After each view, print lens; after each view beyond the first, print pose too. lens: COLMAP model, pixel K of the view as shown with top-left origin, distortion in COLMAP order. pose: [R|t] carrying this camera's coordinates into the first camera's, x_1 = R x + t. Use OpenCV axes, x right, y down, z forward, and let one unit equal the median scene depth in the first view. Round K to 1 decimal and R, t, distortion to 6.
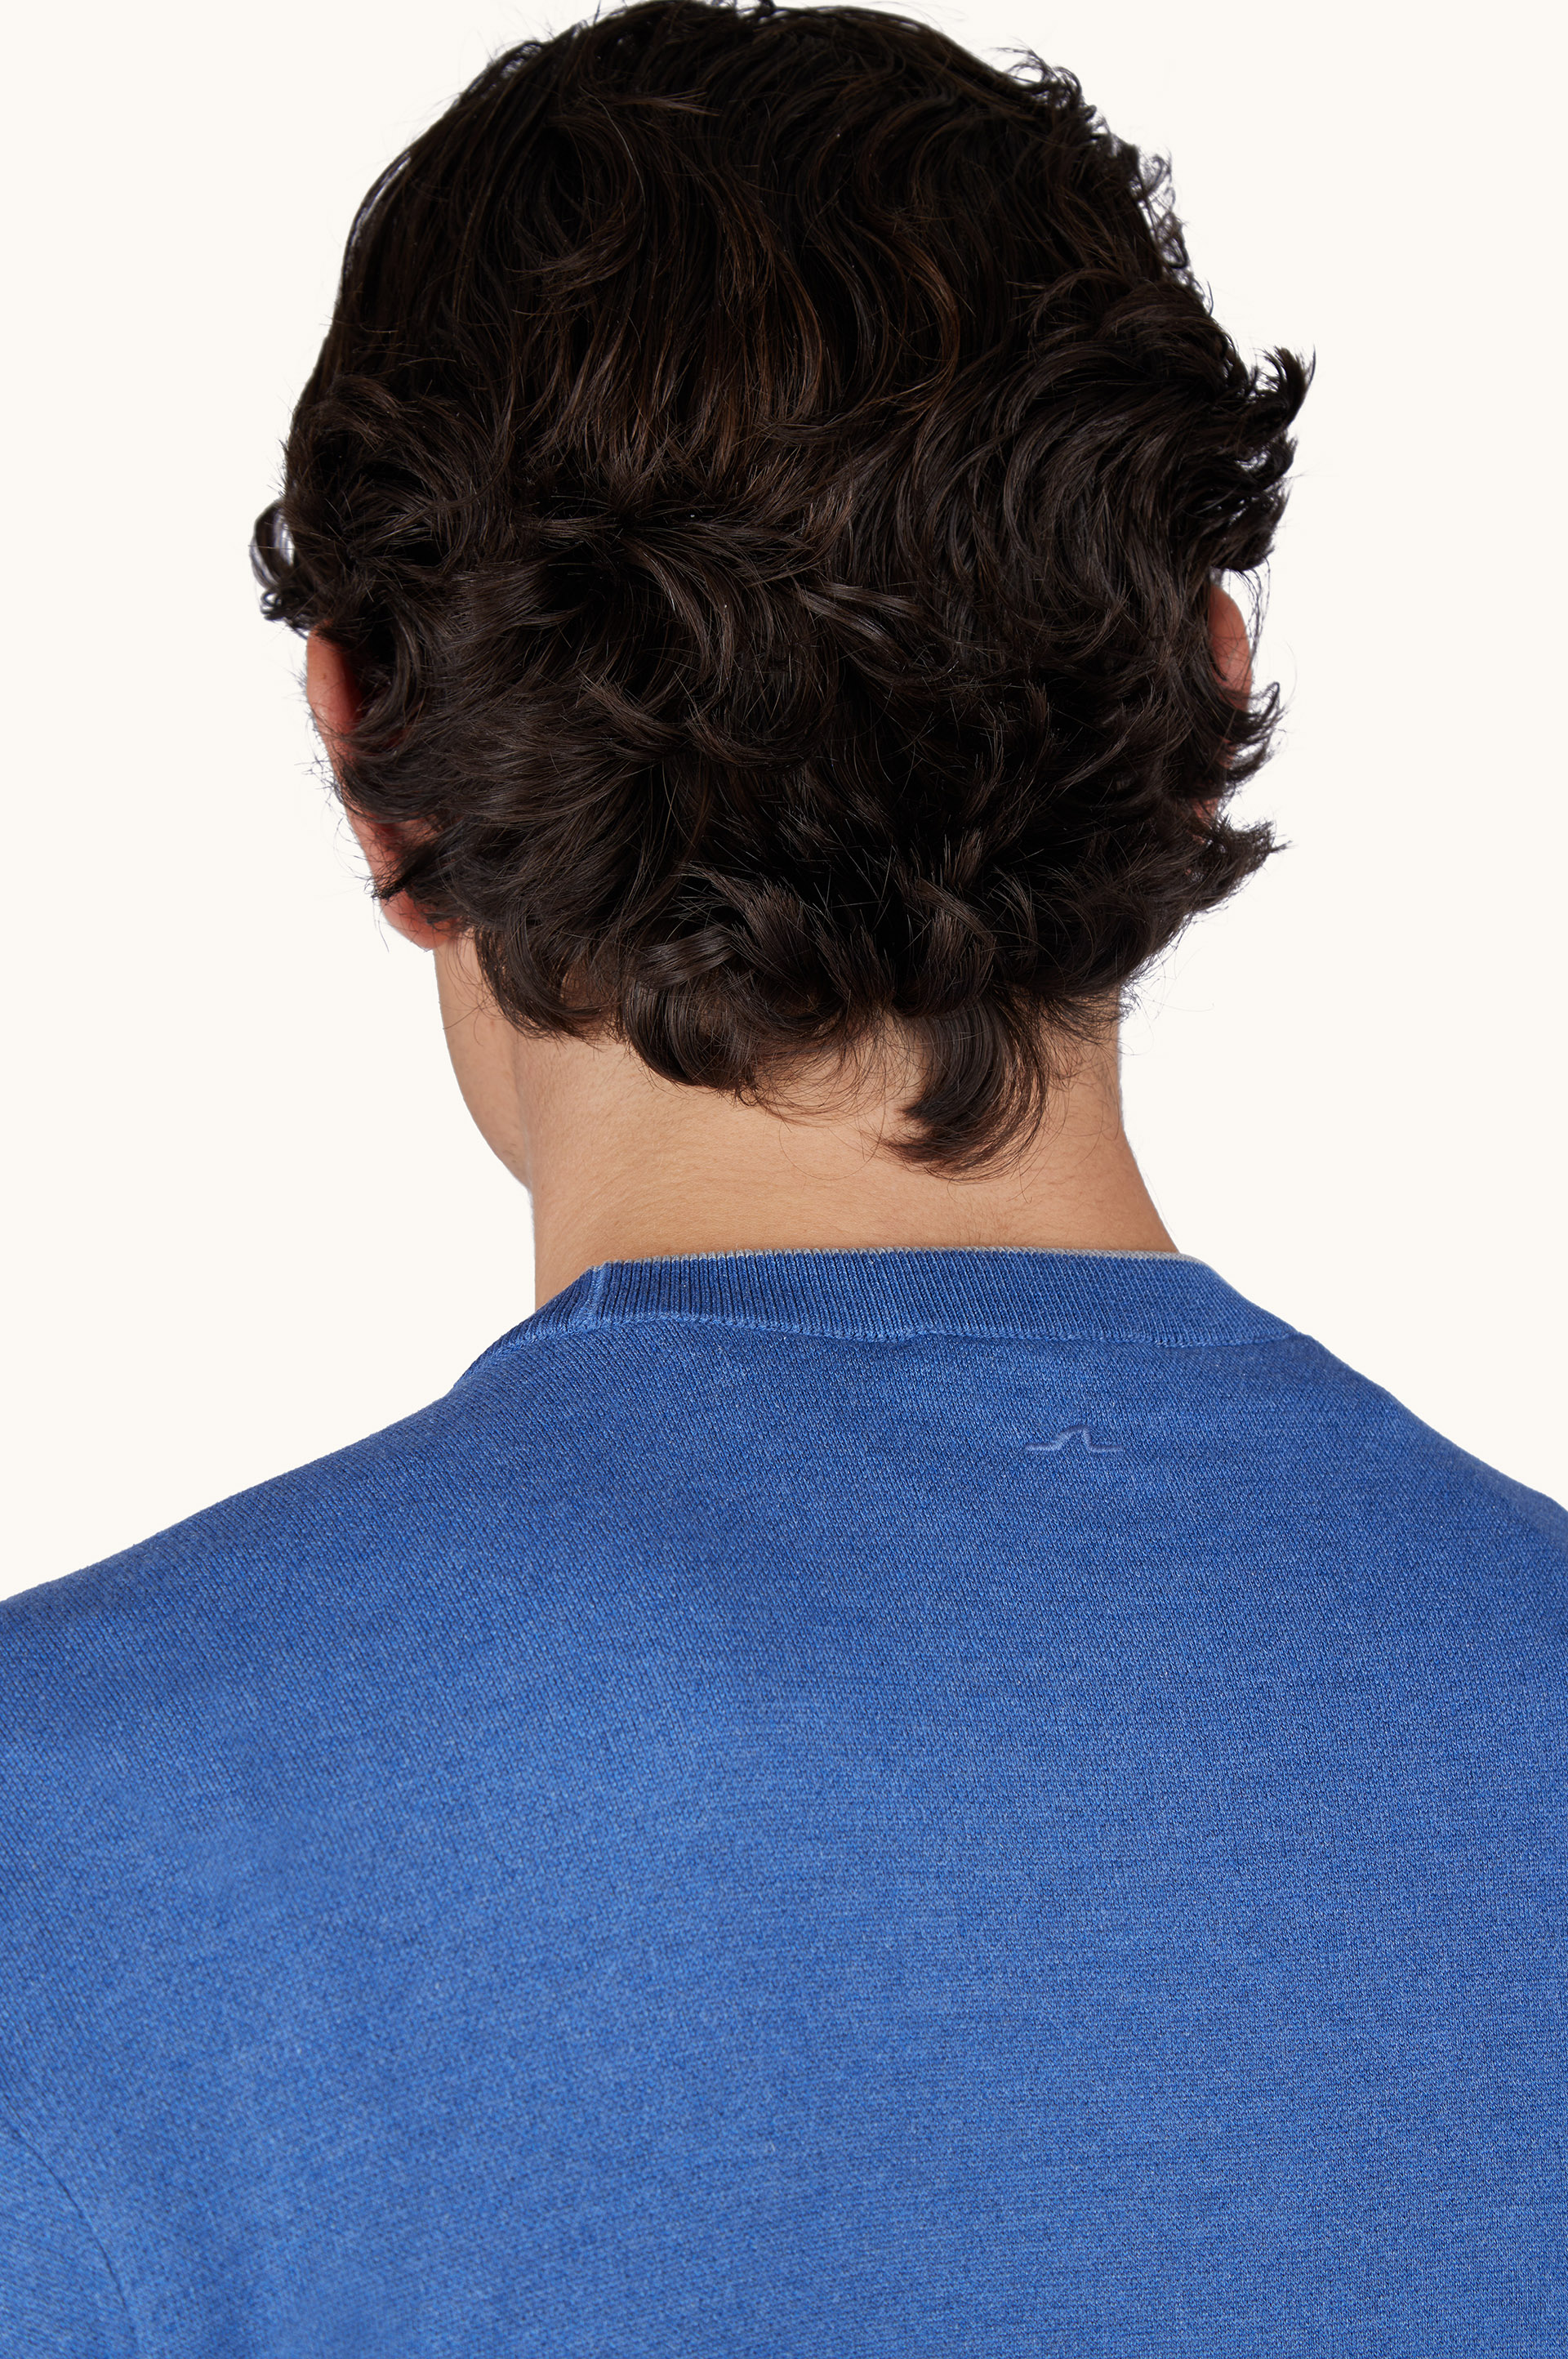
lens RADIAL K [[7033.3, 0, 784.0], [0, 7033.3, 1179.5], [0, 0, 1]] dist [0.290559, 0.310639]
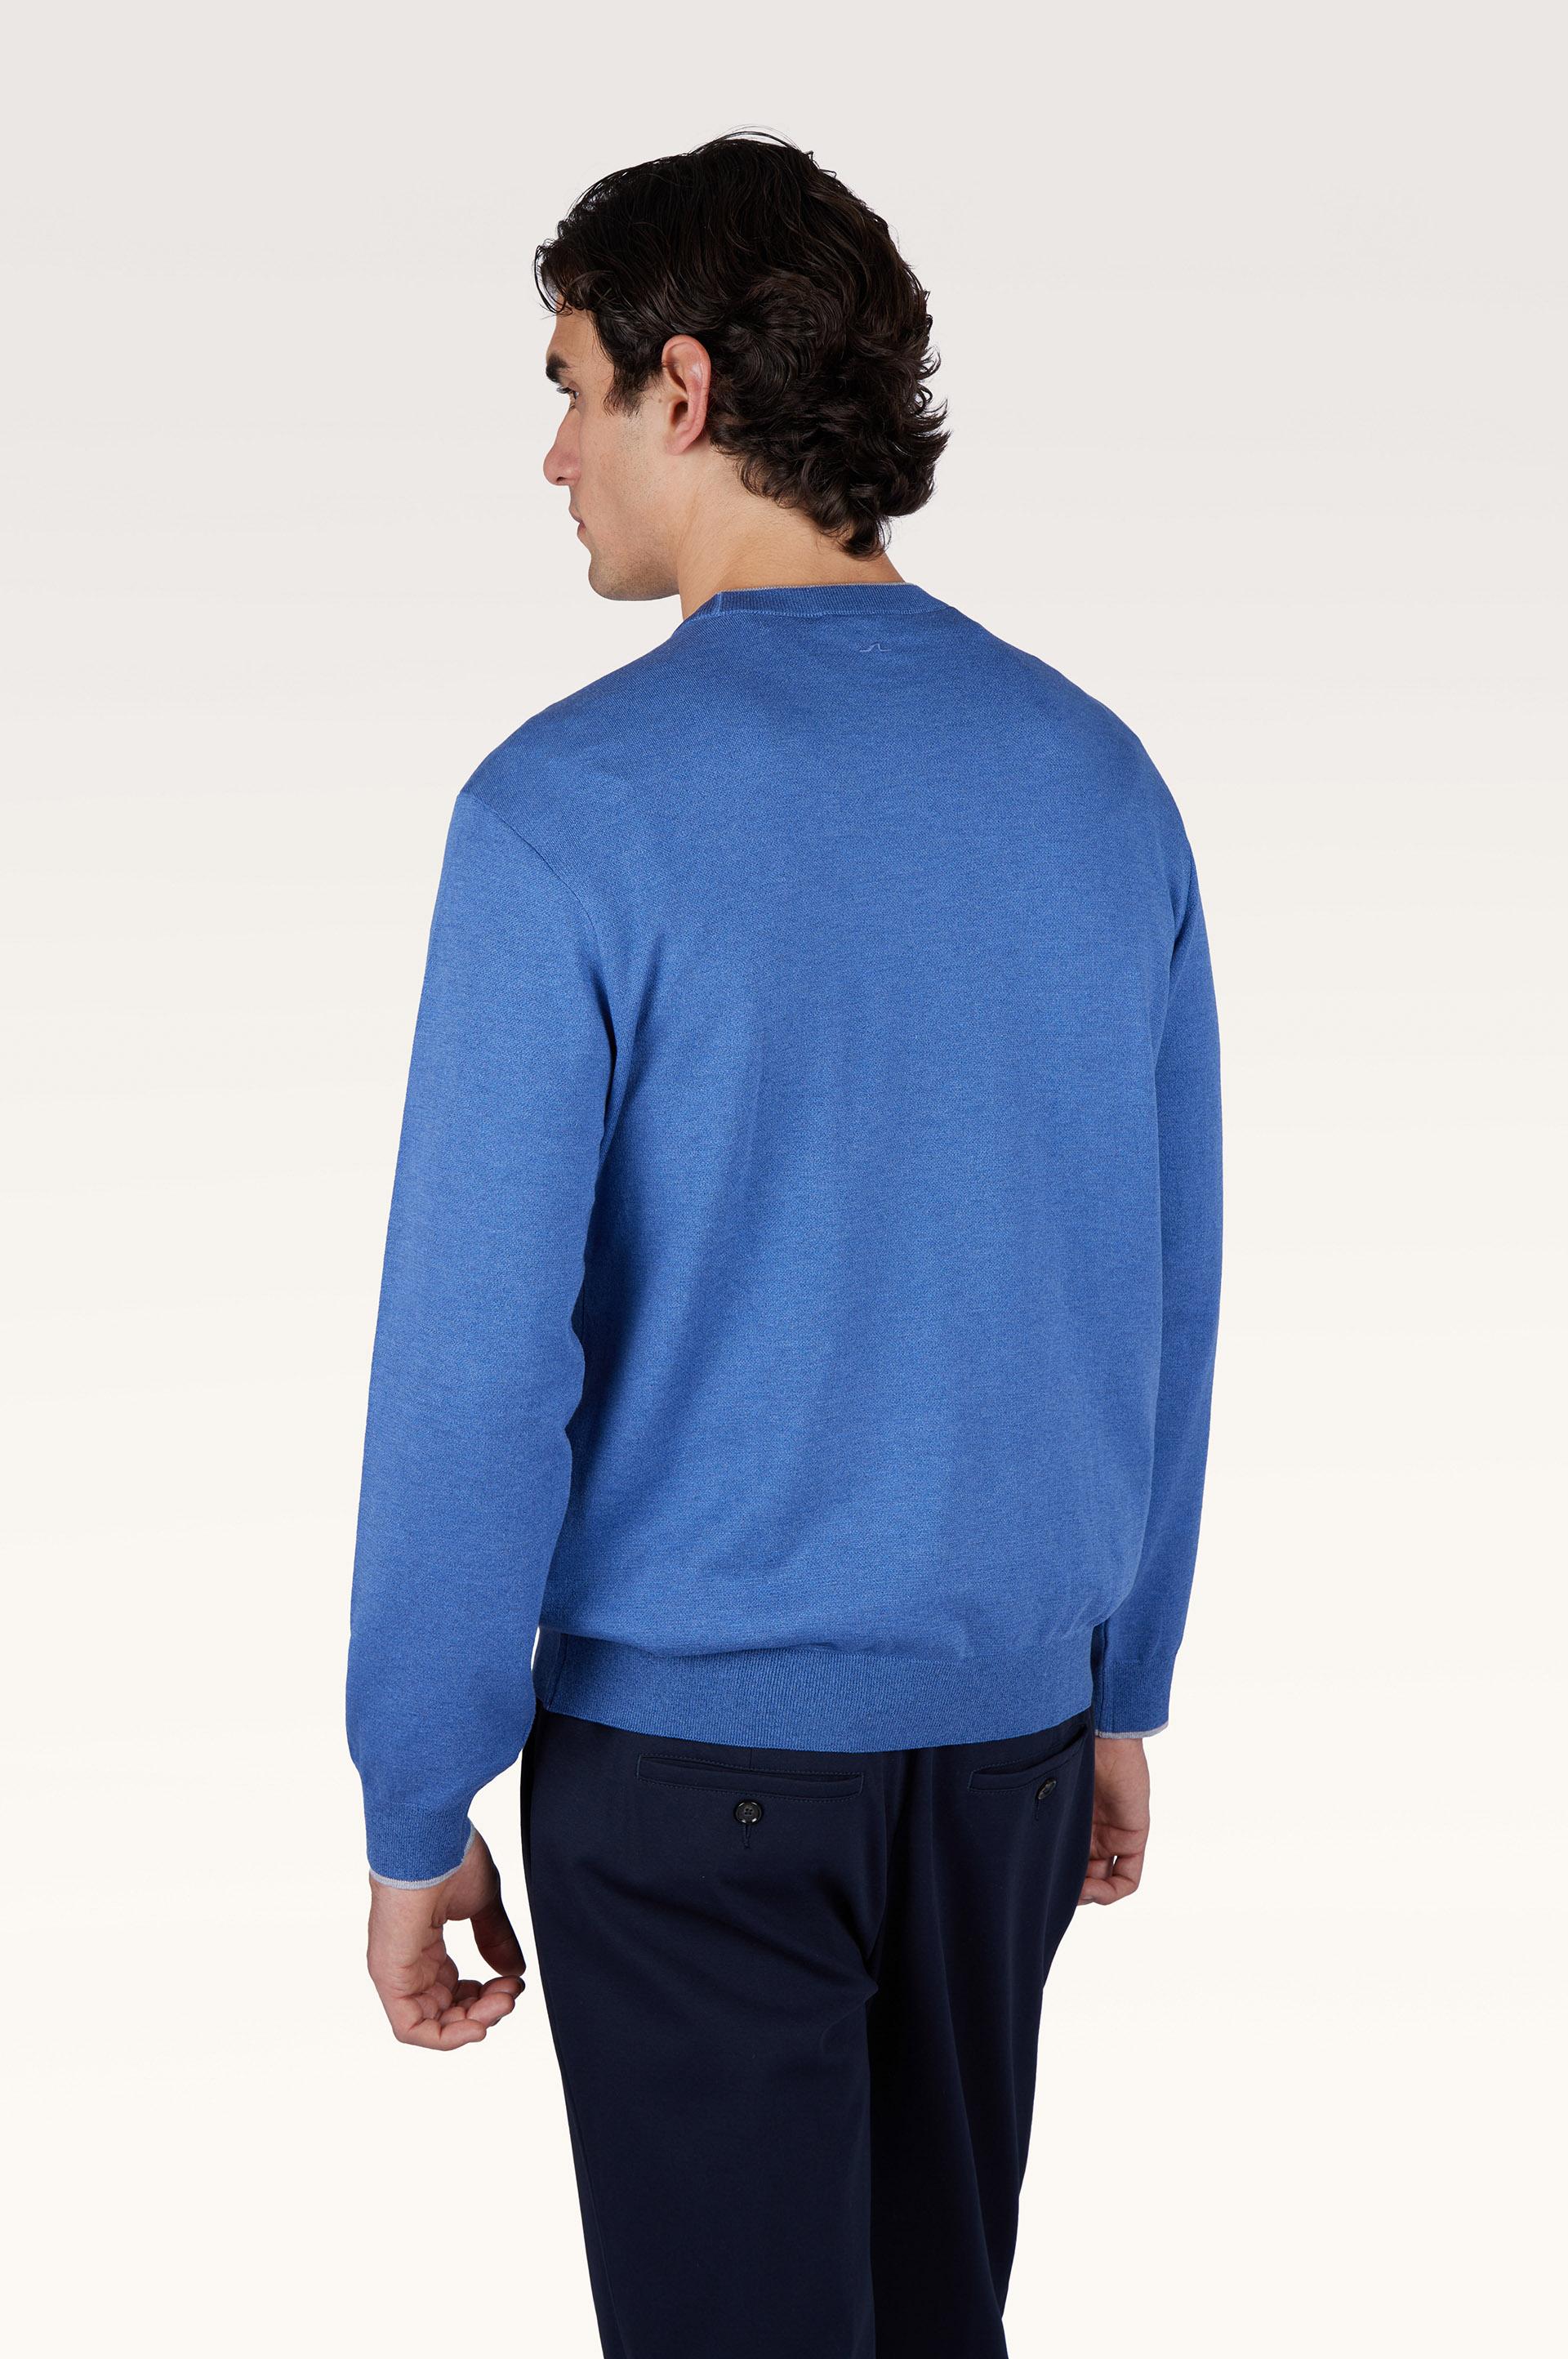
lens RADIAL K [[3932.3, 0, 784.0], [0, 3932.3, 1179.5], [0, 0, 1]] dist [0.038571, -0.110825]
pose [[0.999617, -0.017100, 0.021752, -0.040141], [0.011982, 0.976148, 0.216776, -0.110395], [-0.024940, -0.216433, 0.975979, -0.729586]]
